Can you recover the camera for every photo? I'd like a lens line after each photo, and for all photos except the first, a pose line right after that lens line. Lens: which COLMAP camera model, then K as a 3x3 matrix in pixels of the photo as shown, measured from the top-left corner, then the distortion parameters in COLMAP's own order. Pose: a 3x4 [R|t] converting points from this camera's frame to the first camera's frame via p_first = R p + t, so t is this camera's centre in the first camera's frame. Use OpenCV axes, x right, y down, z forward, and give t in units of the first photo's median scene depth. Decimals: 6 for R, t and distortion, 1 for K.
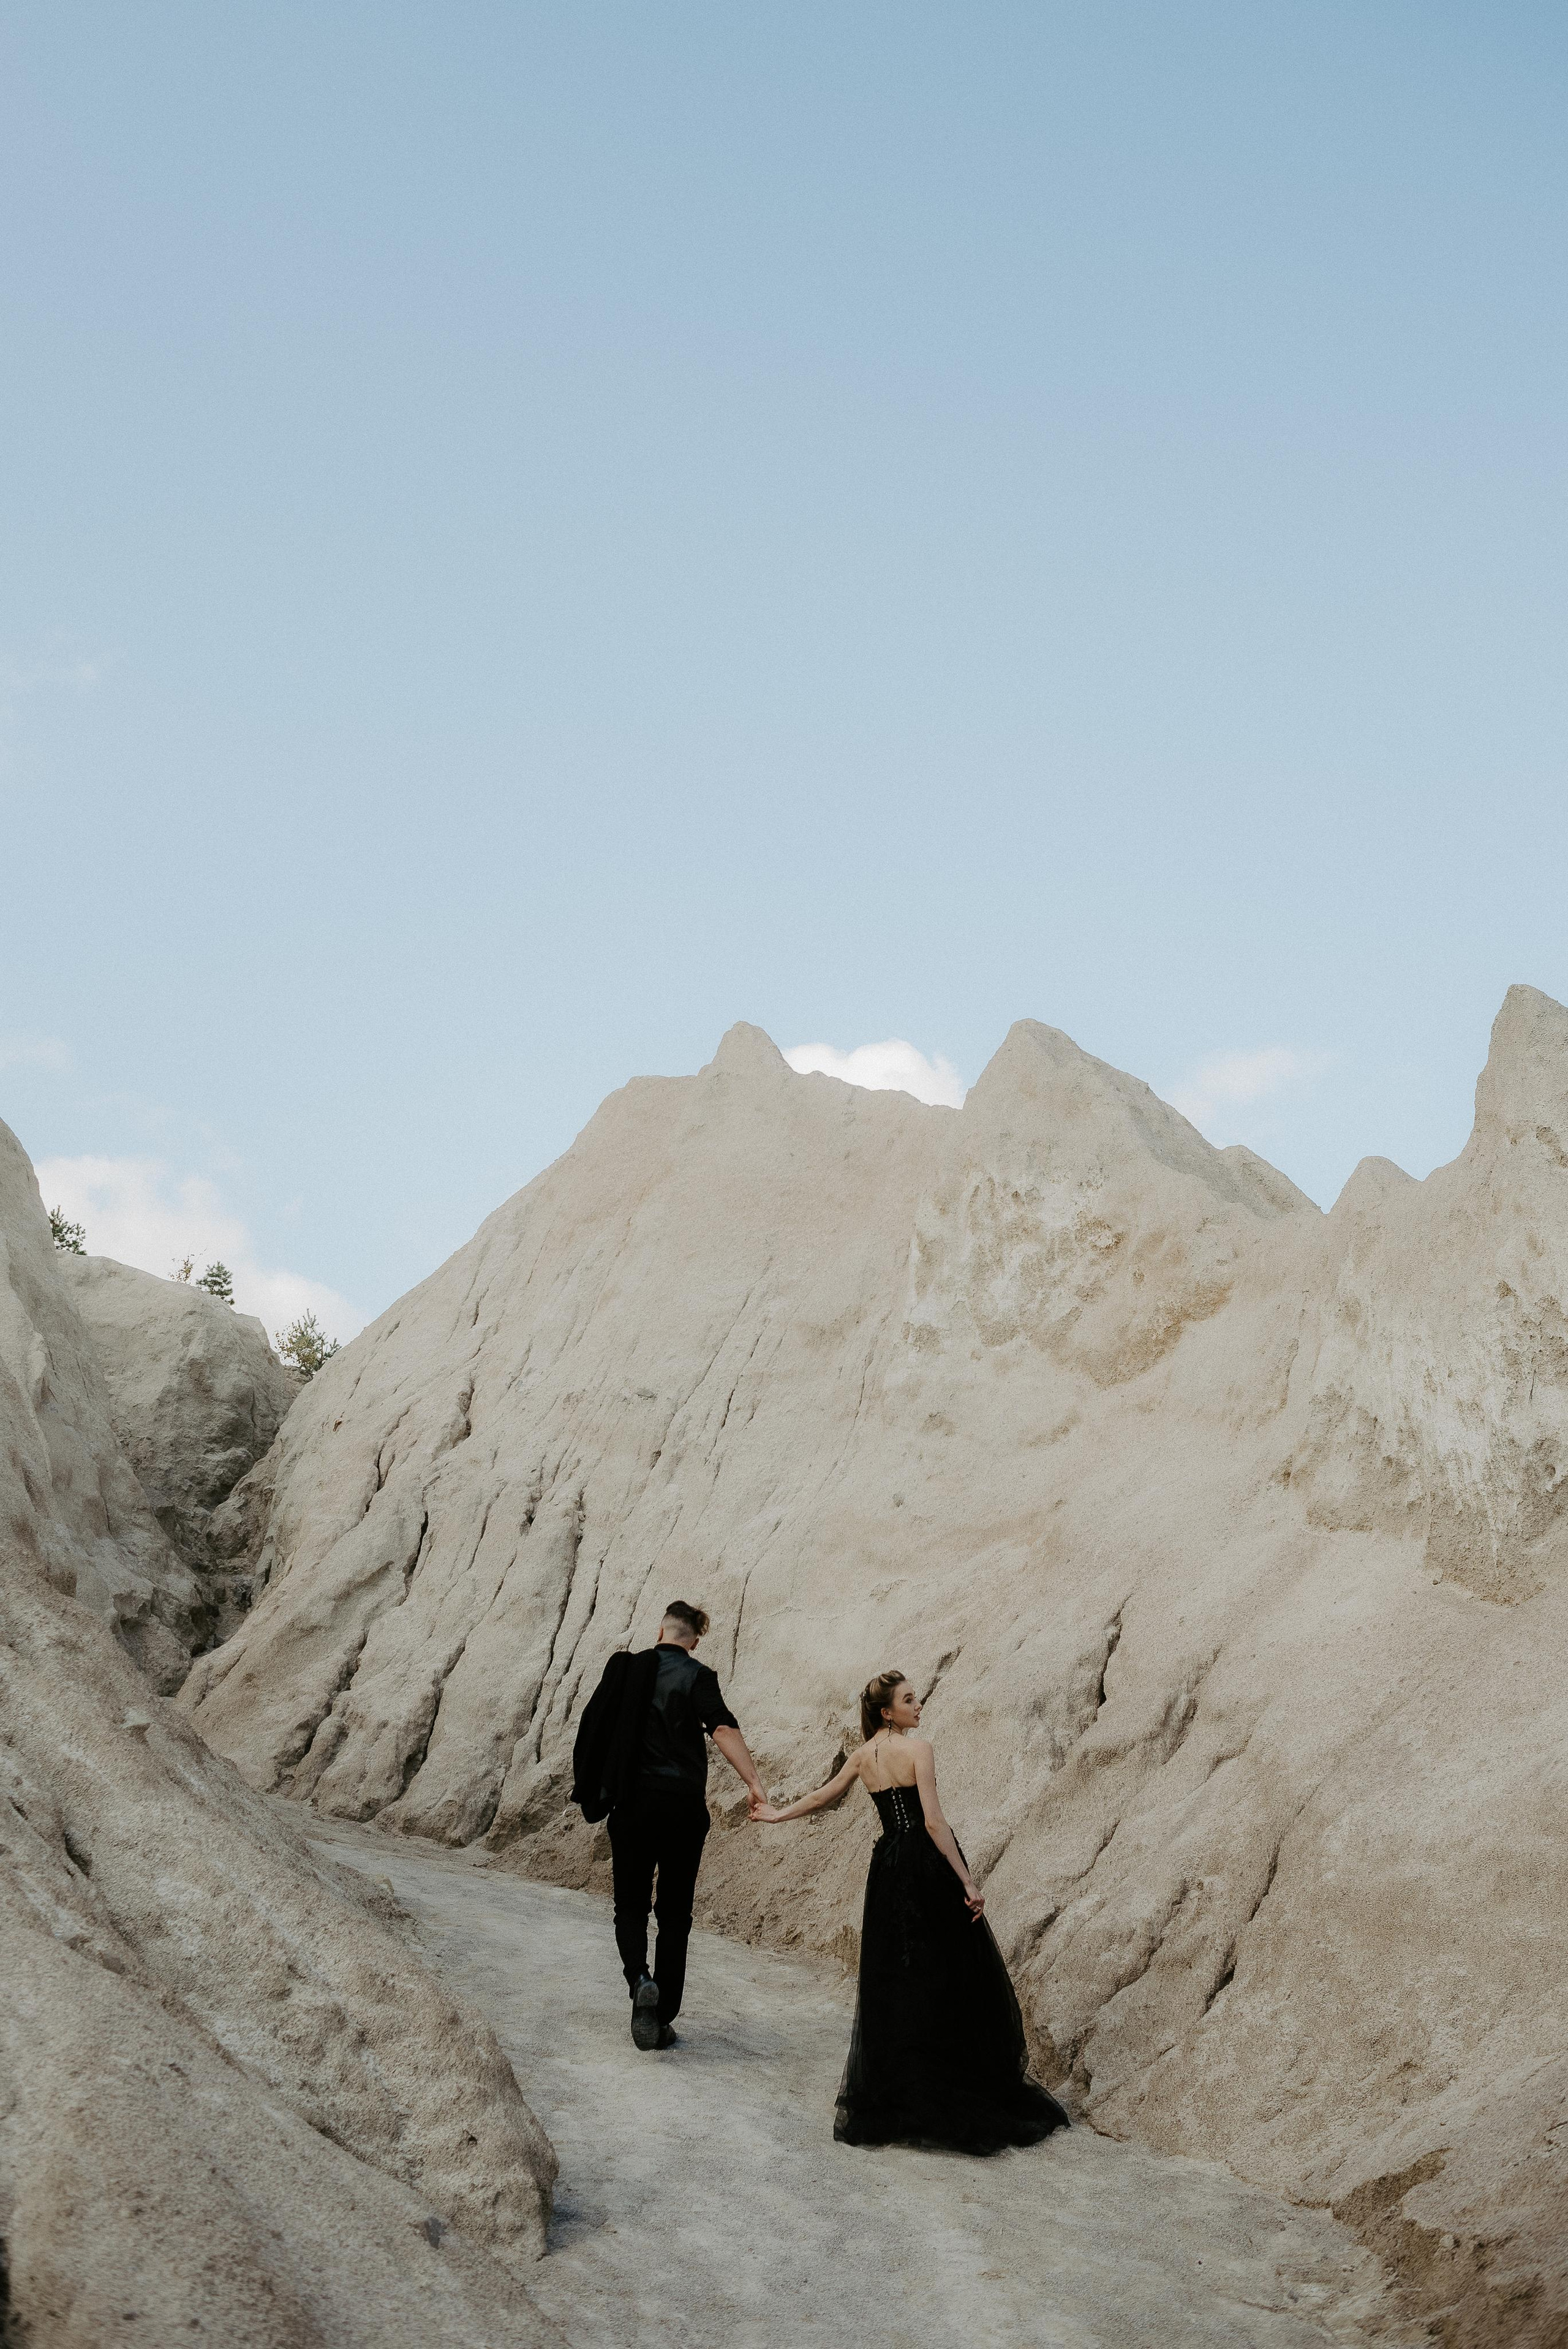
lens RADIAL K [[2479.7, 0, 778.6], [0, 2479.7, 1143.6], [0, 0, 1]] dist [-0.063908, 0.000000]
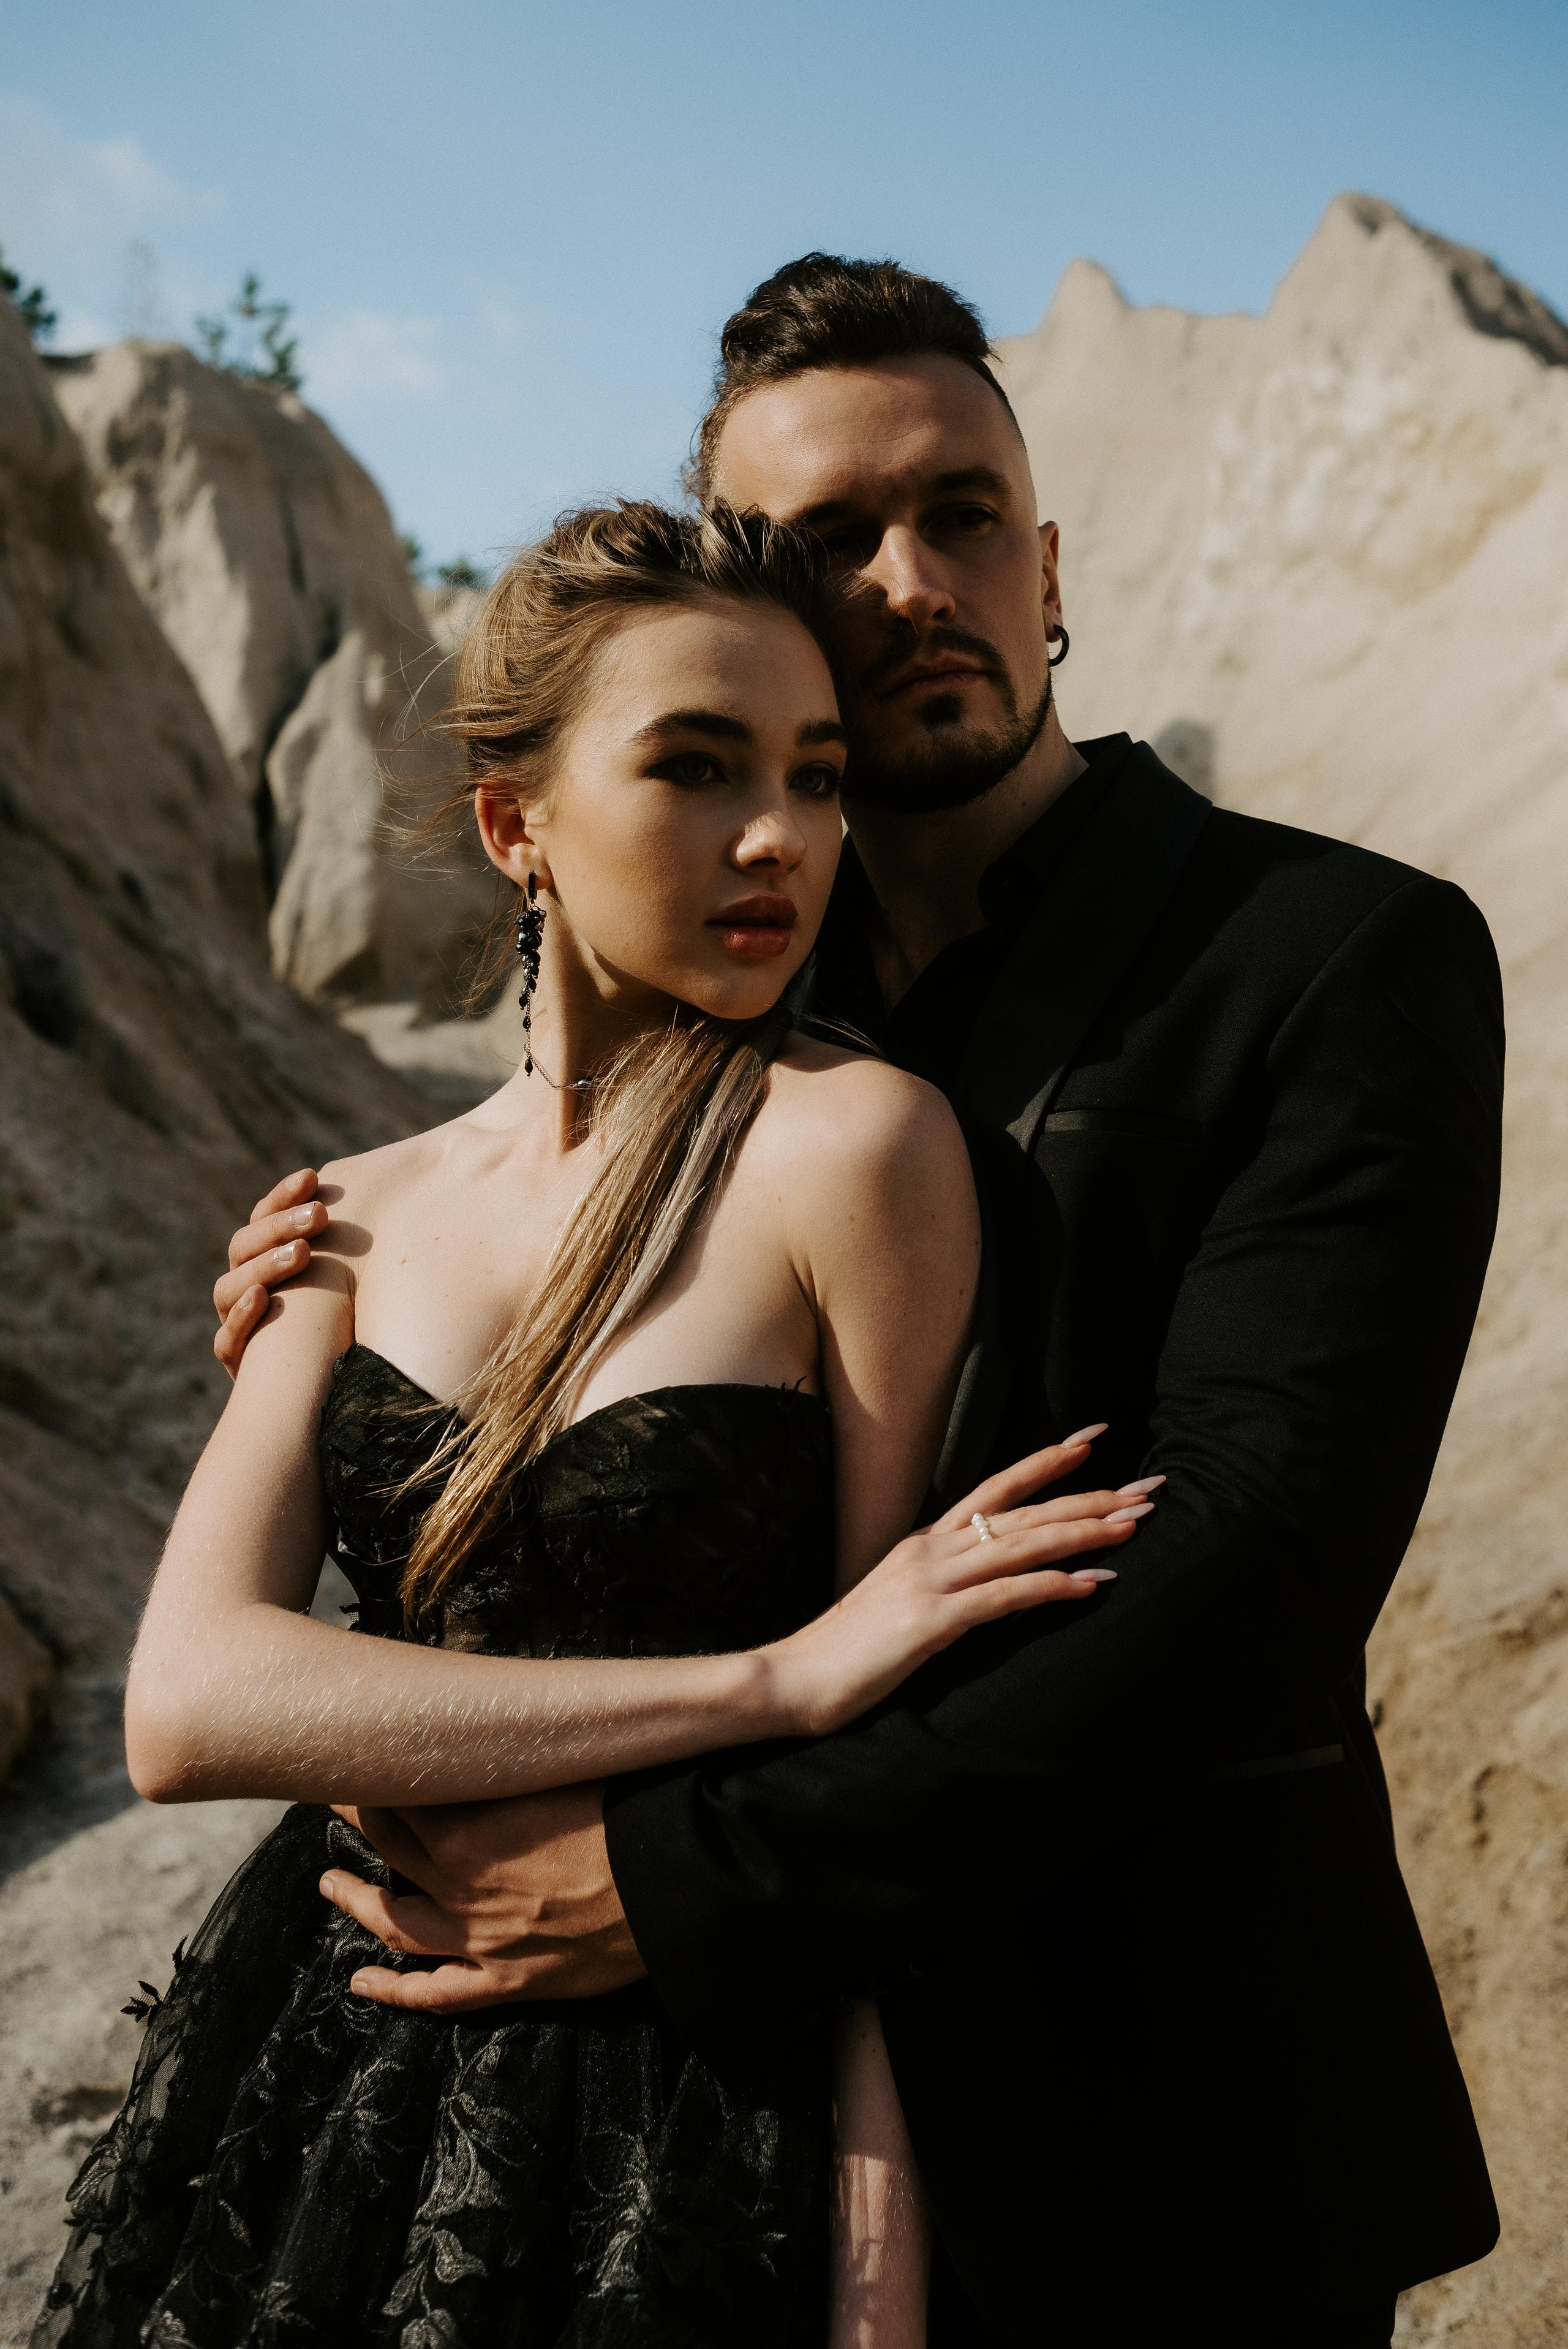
lens RADIAL K [[2377.9, 0, 809.5], [0, 2377.9, 1133.4], [0, 0, 1]] dist [-0.056877, 0.000000]
pose [[0.971697, -0.018397, -0.235513, 0.118440], [0.077037, 0.967139, 0.242296, 0.059672], [0.223316, -0.253582, 0.941183, 0.127618]]
